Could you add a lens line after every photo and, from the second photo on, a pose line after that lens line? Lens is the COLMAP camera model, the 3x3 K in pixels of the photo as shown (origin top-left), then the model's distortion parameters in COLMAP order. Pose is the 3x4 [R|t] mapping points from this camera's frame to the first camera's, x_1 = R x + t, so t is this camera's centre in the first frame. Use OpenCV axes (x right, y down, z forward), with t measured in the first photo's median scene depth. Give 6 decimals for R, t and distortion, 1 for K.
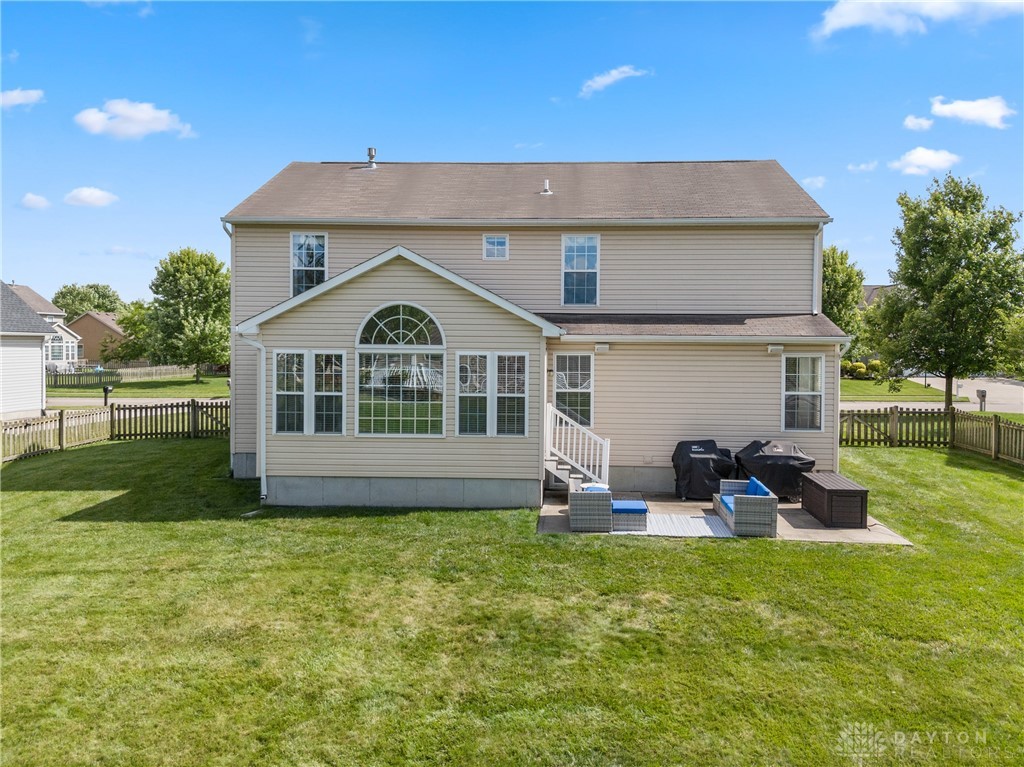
lens RADIAL K [[765.7, 0, 512.0], [0, 765.7, 383.5], [0, 0, 1]] dist [0.065239, -0.073199]
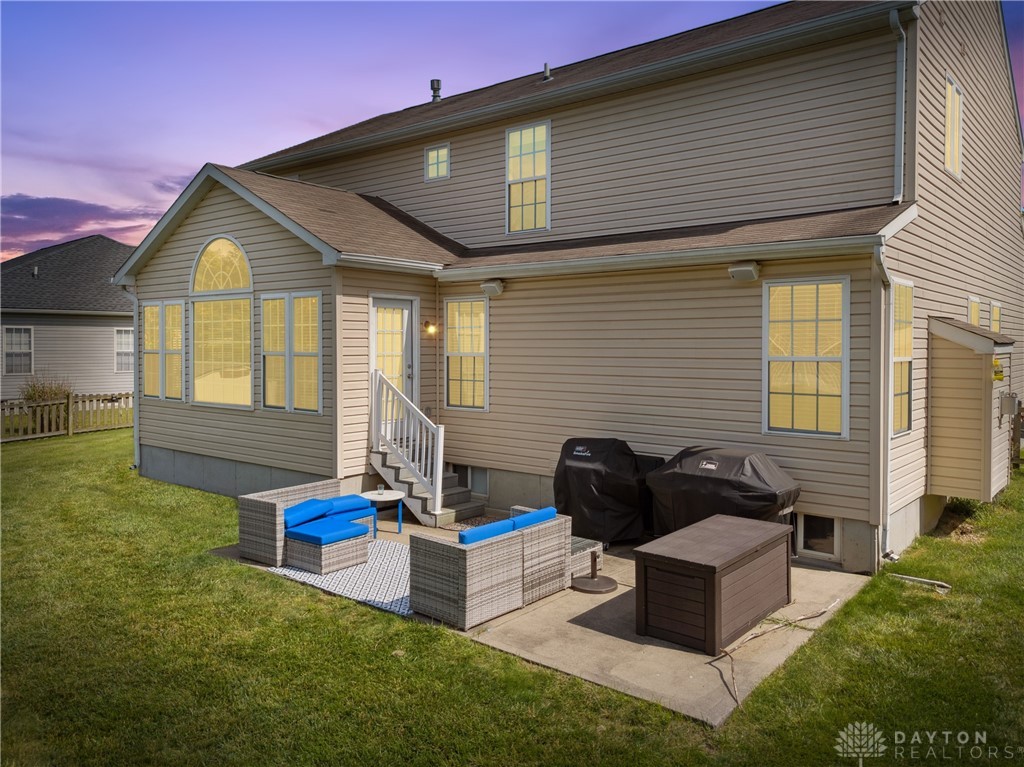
lens RADIAL K [[765.7, 0, 512.0], [0, 765.7, 383.5], [0, 0, 1]] dist [0.065239, -0.073199]
pose [[0.816188, 0.024158, -0.577281, 0.560761], [-0.022264, 0.999698, 0.010358, 0.030577], [0.577357, 0.004398, 0.816480, 0.529024]]
